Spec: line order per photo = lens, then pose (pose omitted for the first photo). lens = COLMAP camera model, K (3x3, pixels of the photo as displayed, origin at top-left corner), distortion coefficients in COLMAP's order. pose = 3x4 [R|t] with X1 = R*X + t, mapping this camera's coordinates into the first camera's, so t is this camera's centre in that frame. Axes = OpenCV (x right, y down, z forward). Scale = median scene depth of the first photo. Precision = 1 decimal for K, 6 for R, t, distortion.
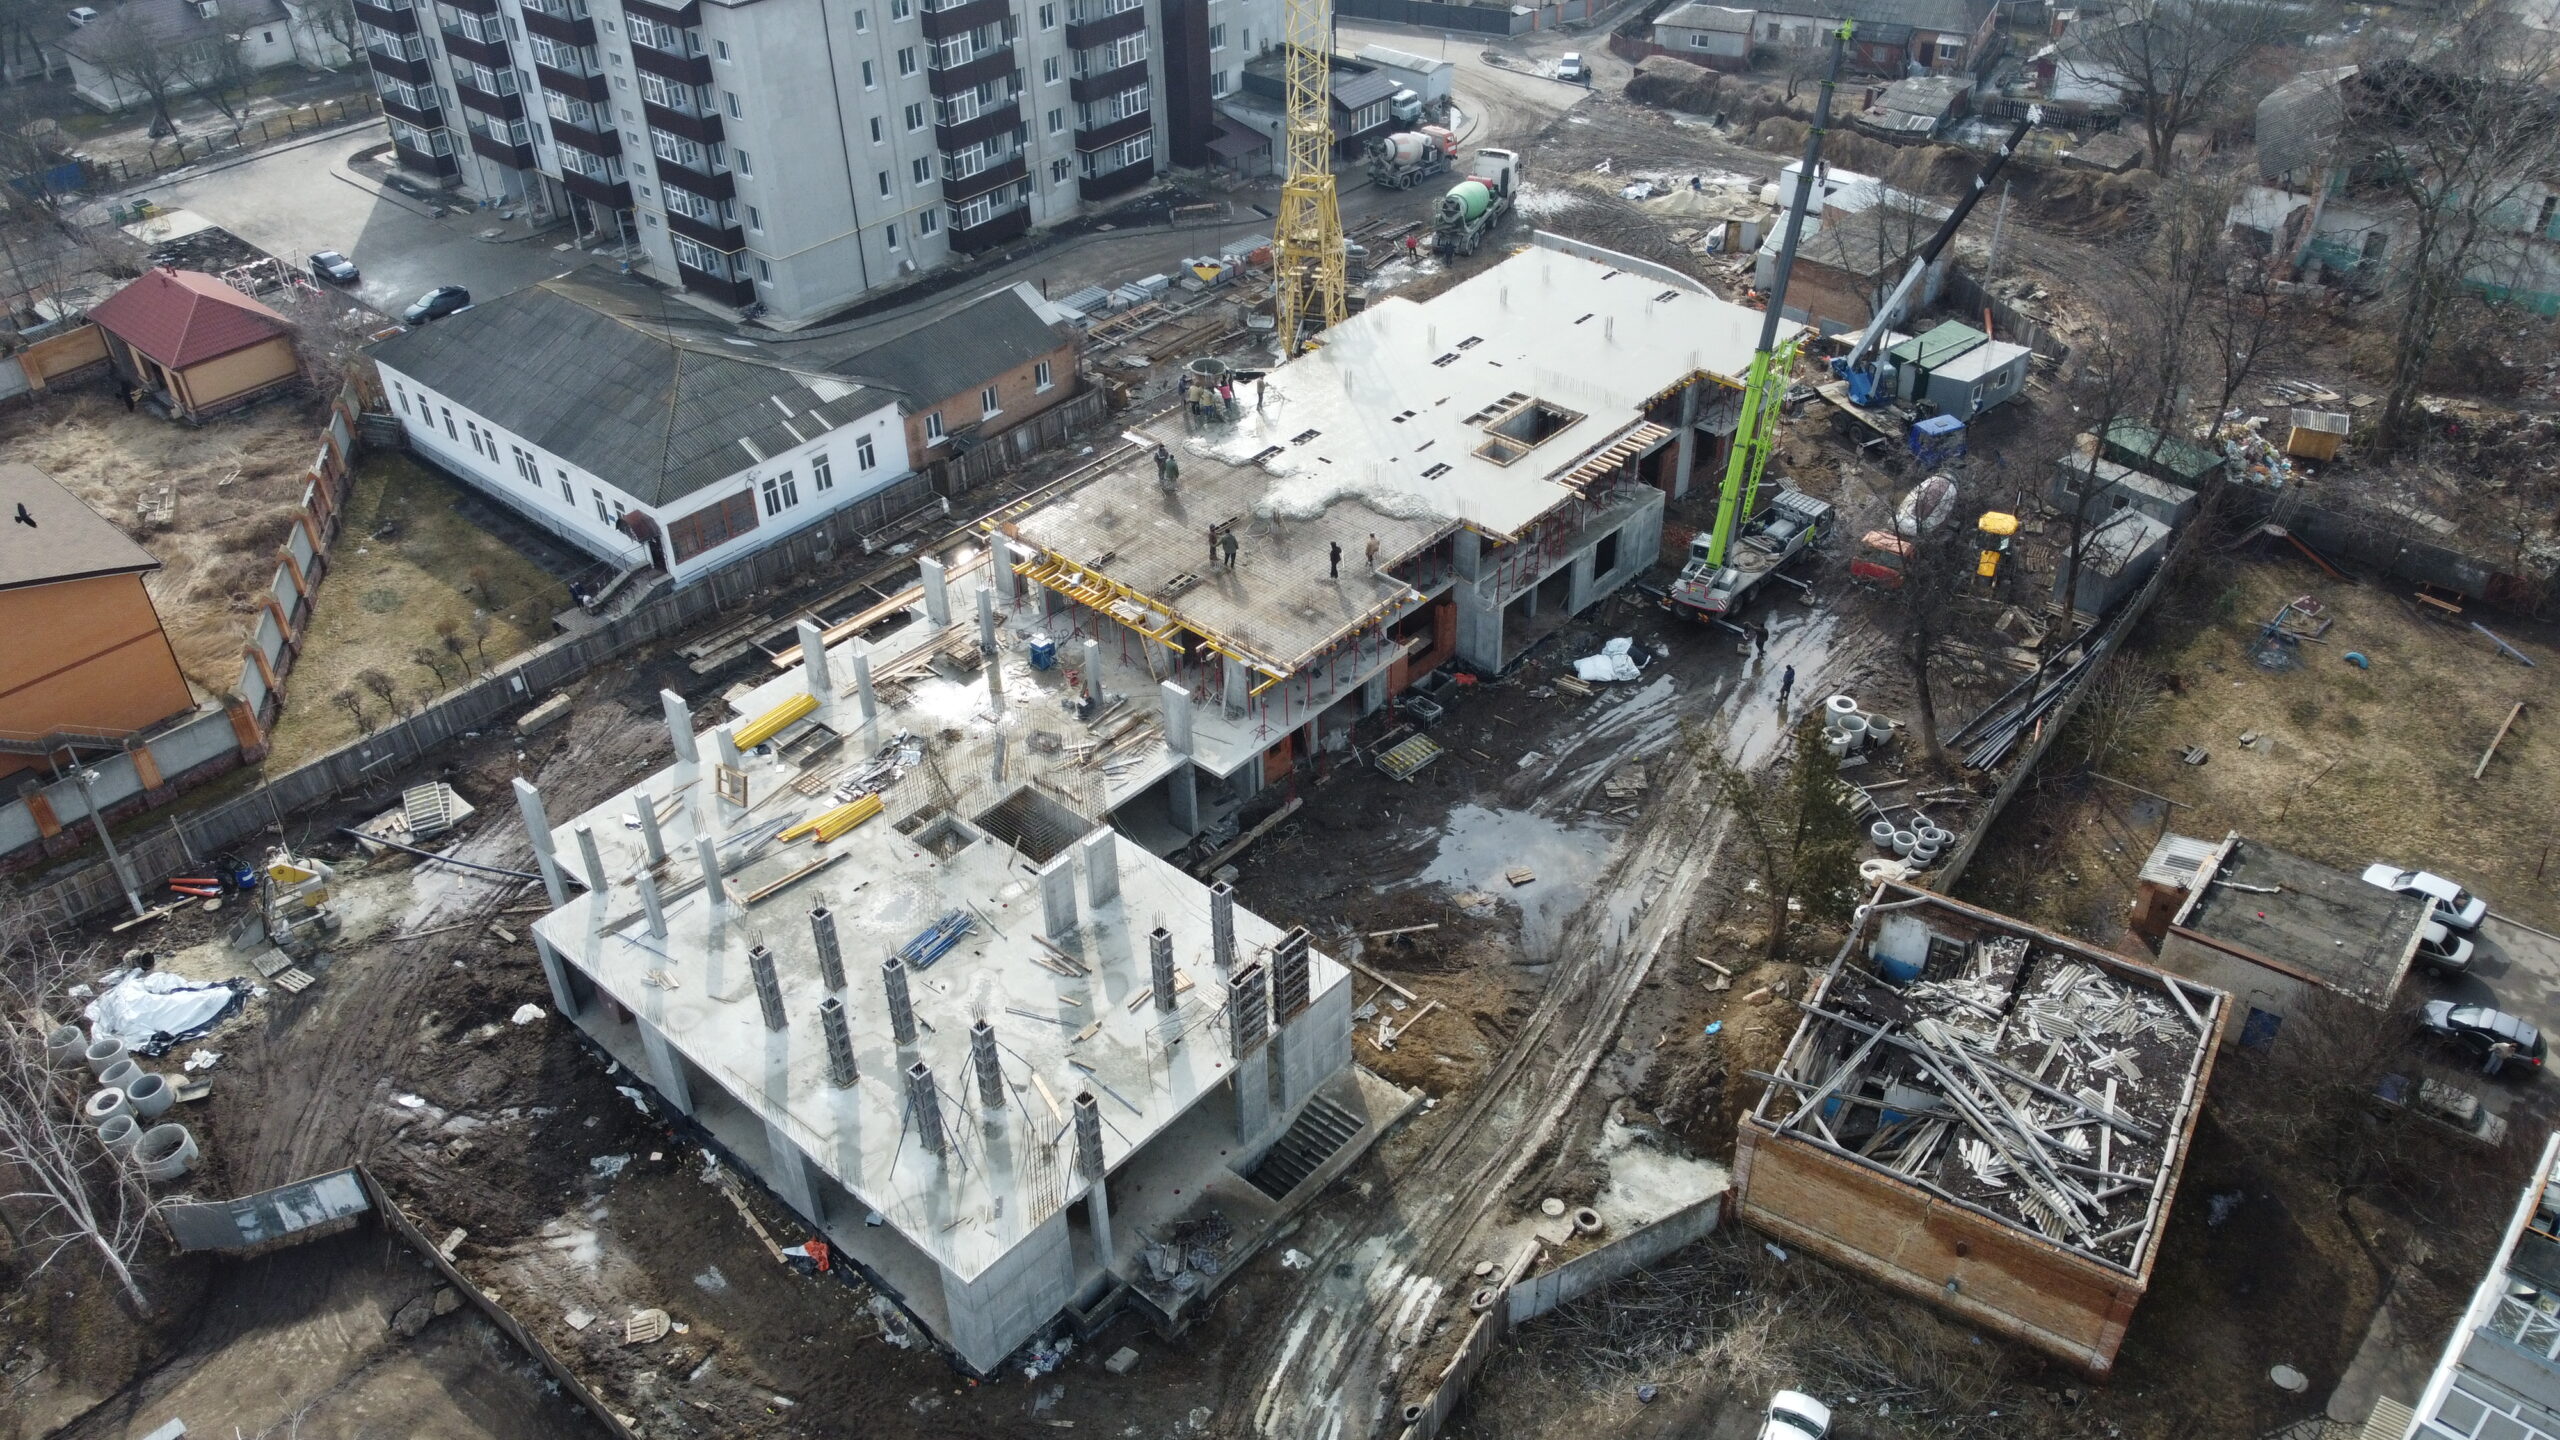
lens RADIAL K [[1939.5, 0, 1282.1], [0, 1939.5, 709.8], [0, 0, 1]] dist [0.001074, -0.005203]
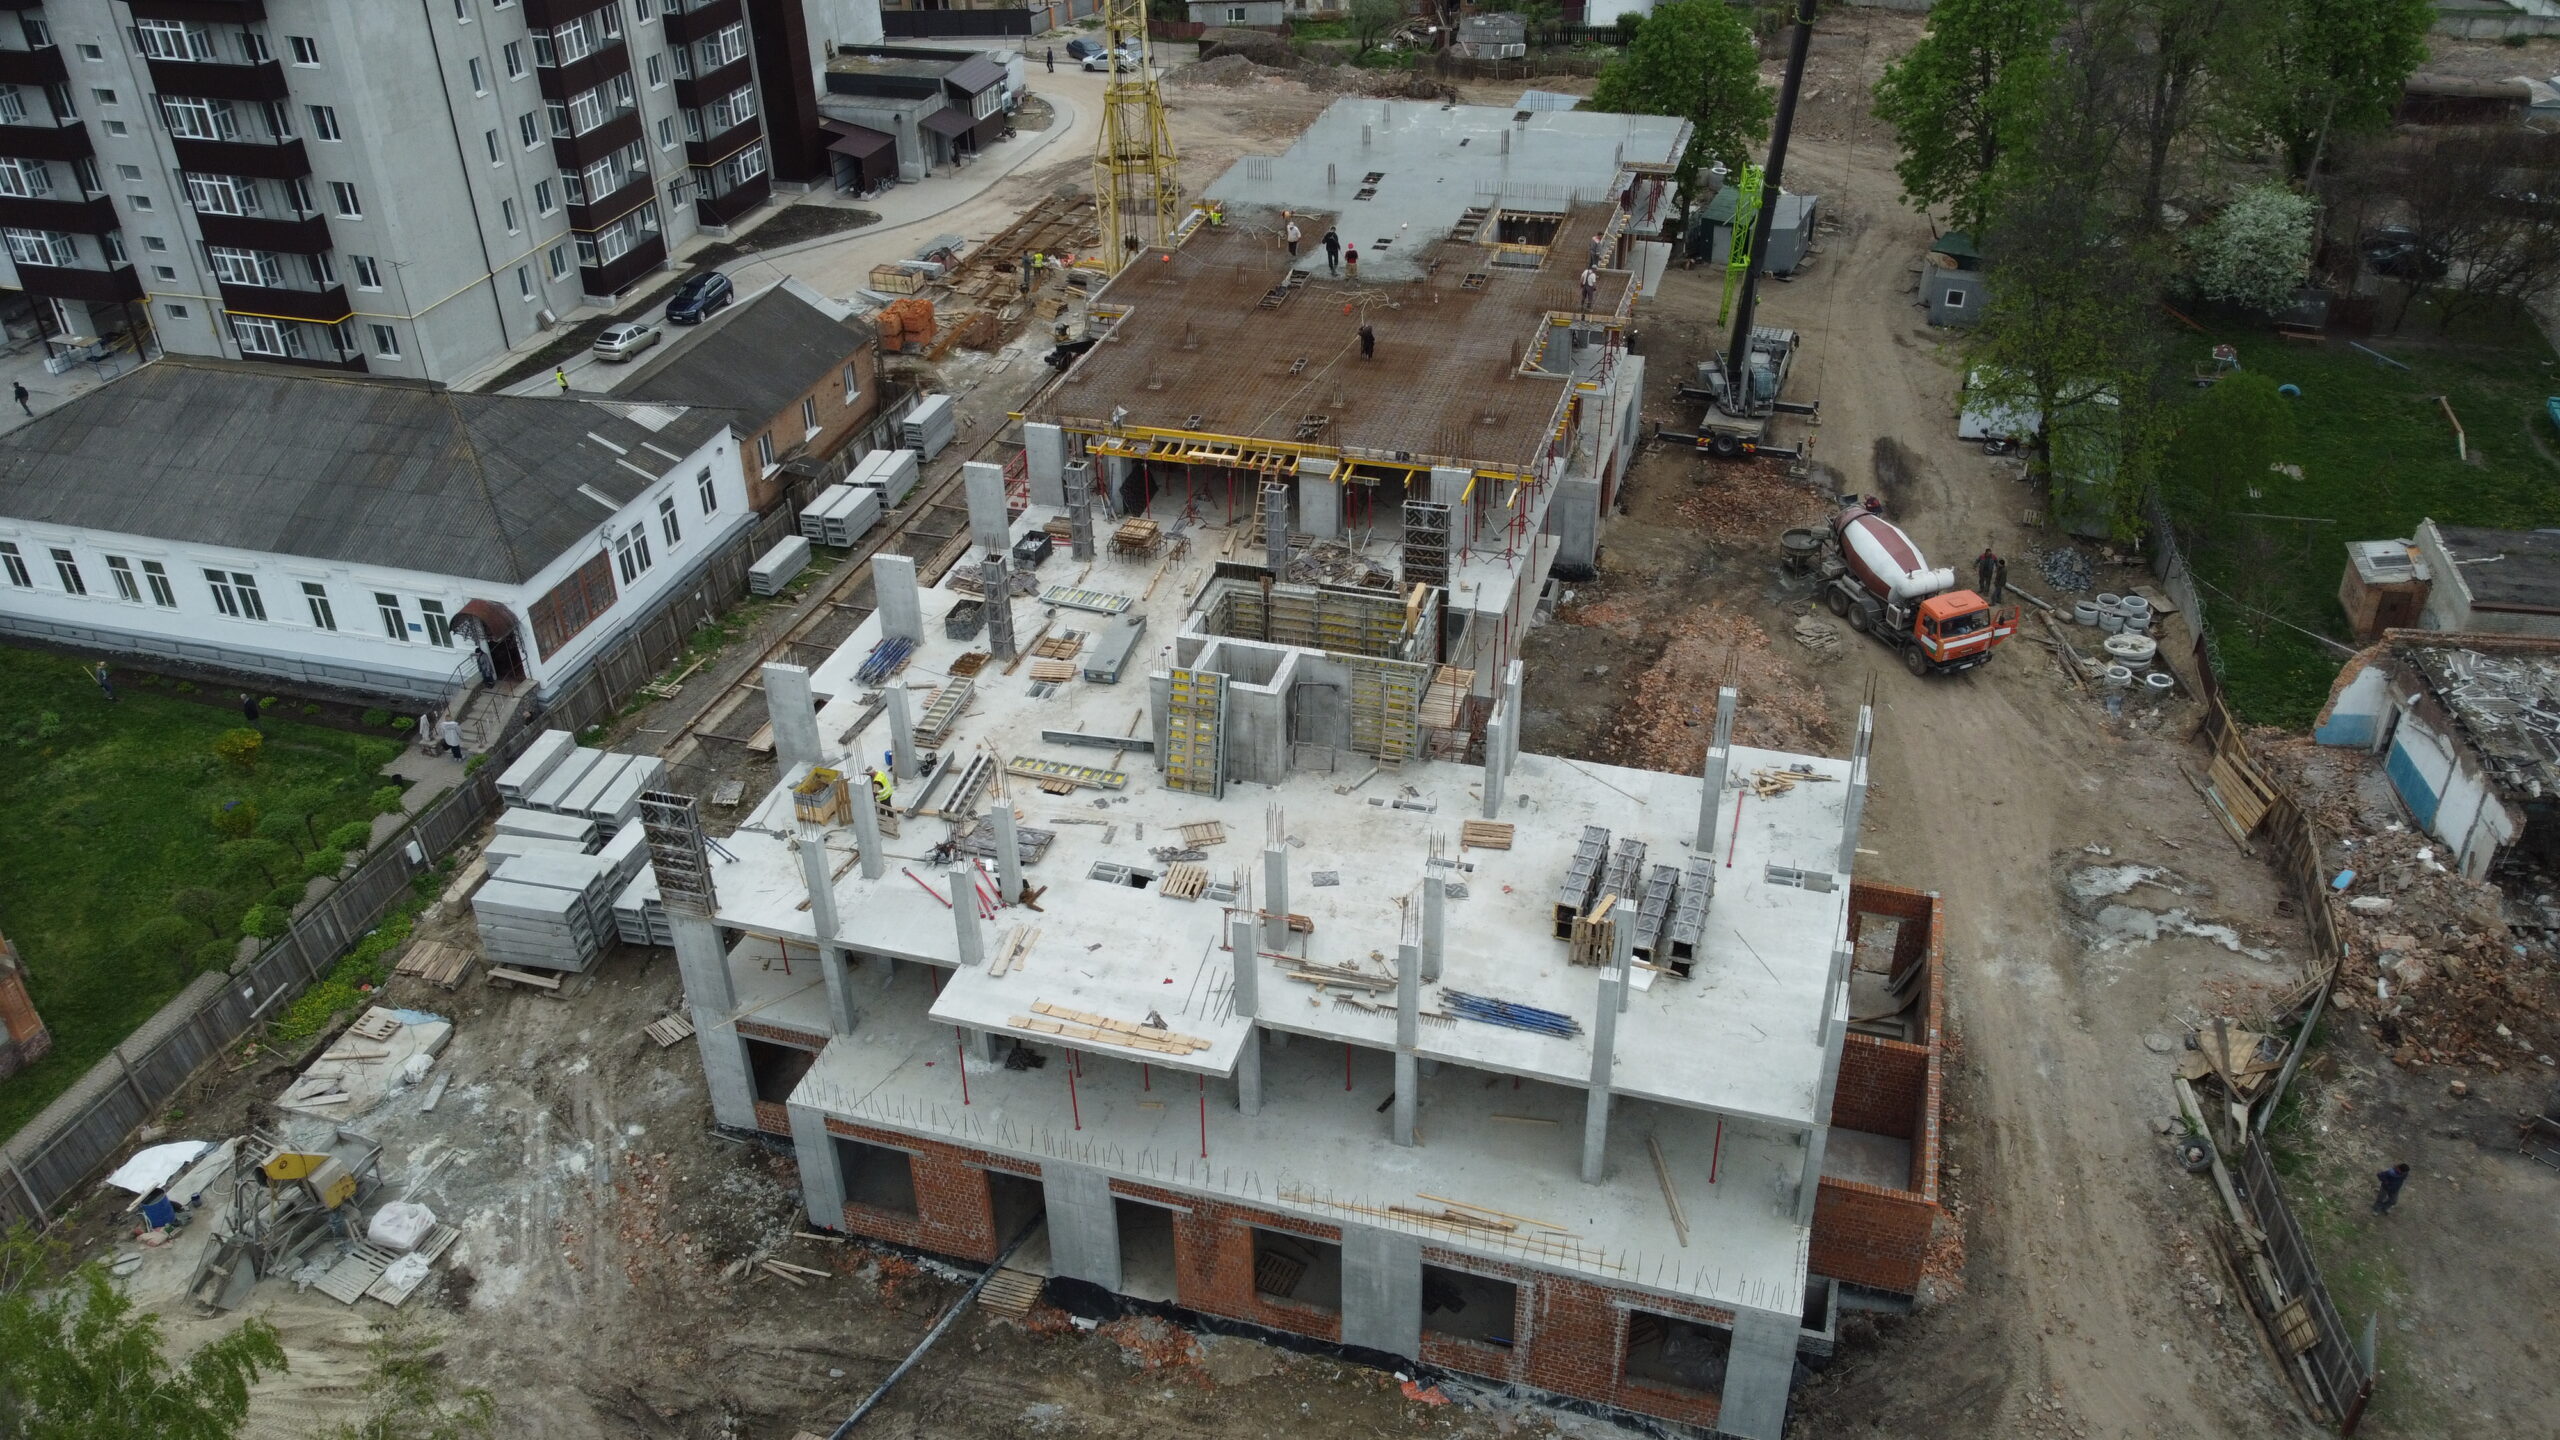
lens RADIAL K [[1939.5, 0, 1280.4], [0, 1939.5, 716.0], [0, 0, 1]] dist [0.001074, -0.005203]
pose [[0.905751, -0.223116, 0.360325, -0.313710], [0.245050, 0.969383, -0.015735, 0.023656], [-0.345782, 0.102550, 0.932694, 0.209296]]
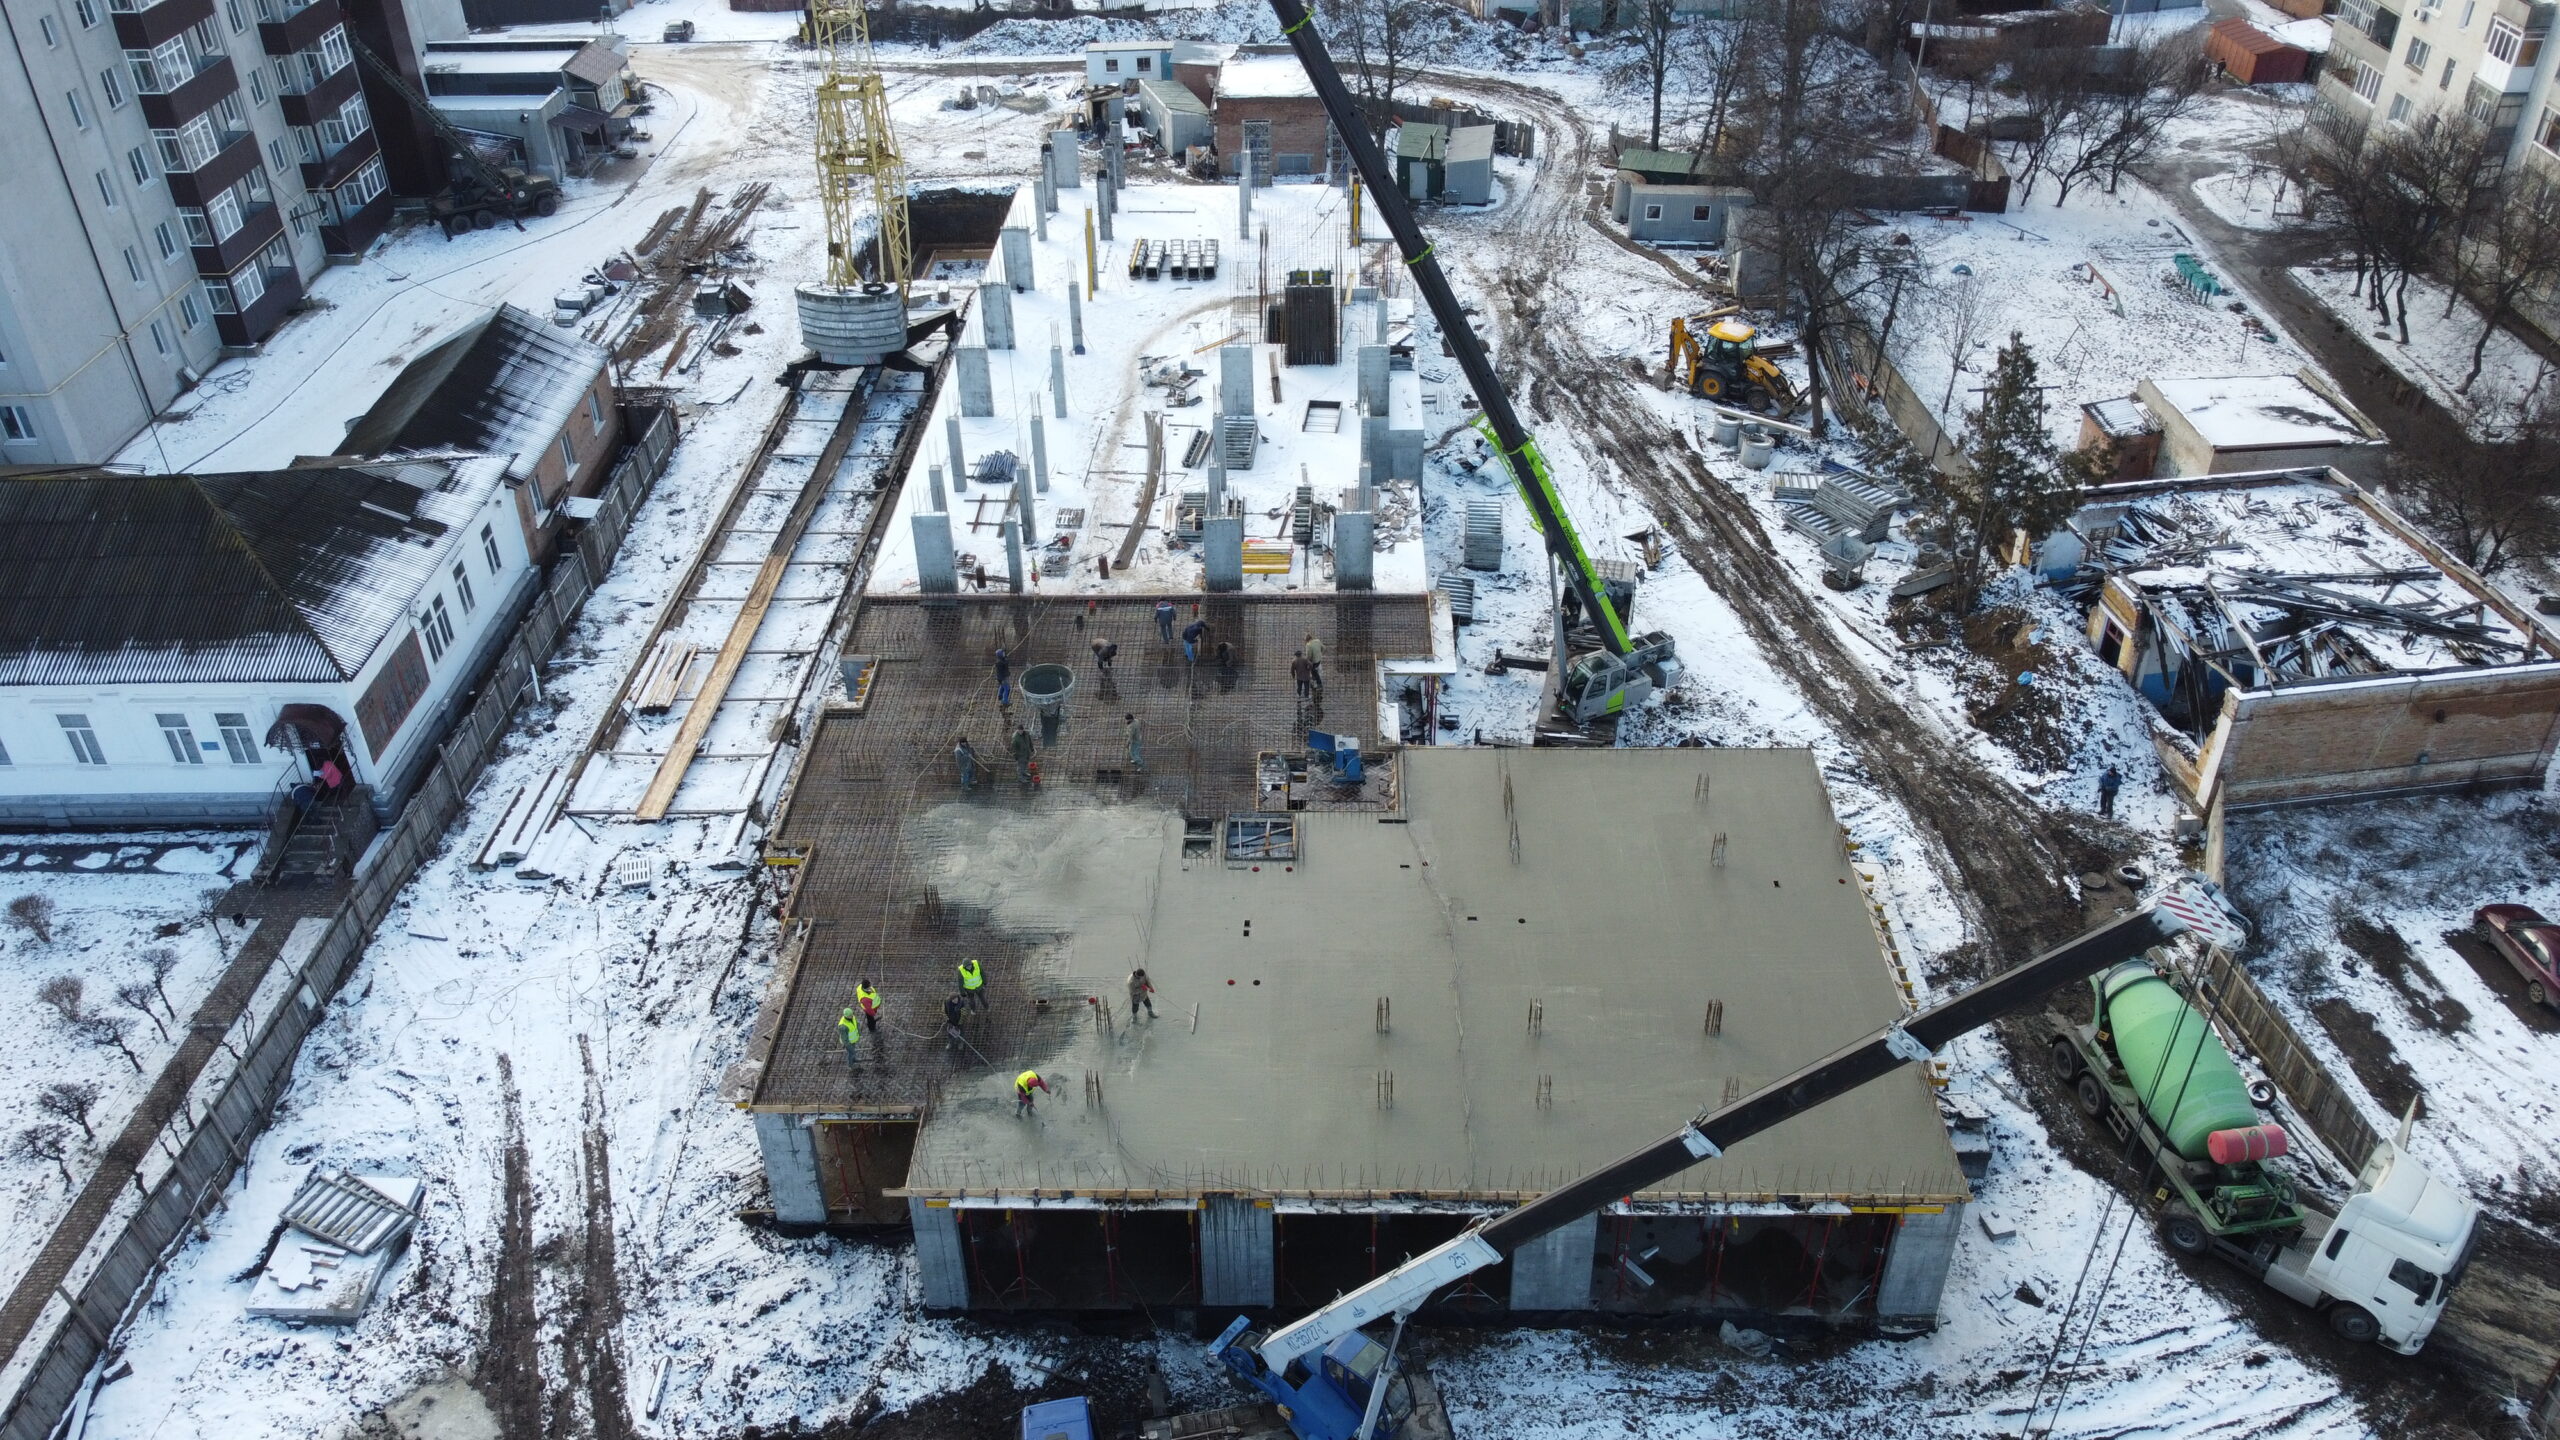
lens RADIAL K [[1939.5, 0, 1280.7], [0, 1939.5, 716.1], [0, 0, 1]] dist [0.001074, -0.005203]
pose [[0.758542, -0.358924, 0.543863, -0.412318], [0.377167, 0.922443, 0.082724, -0.026941], [-0.531375, 0.142378, 0.835086, 0.269292]]
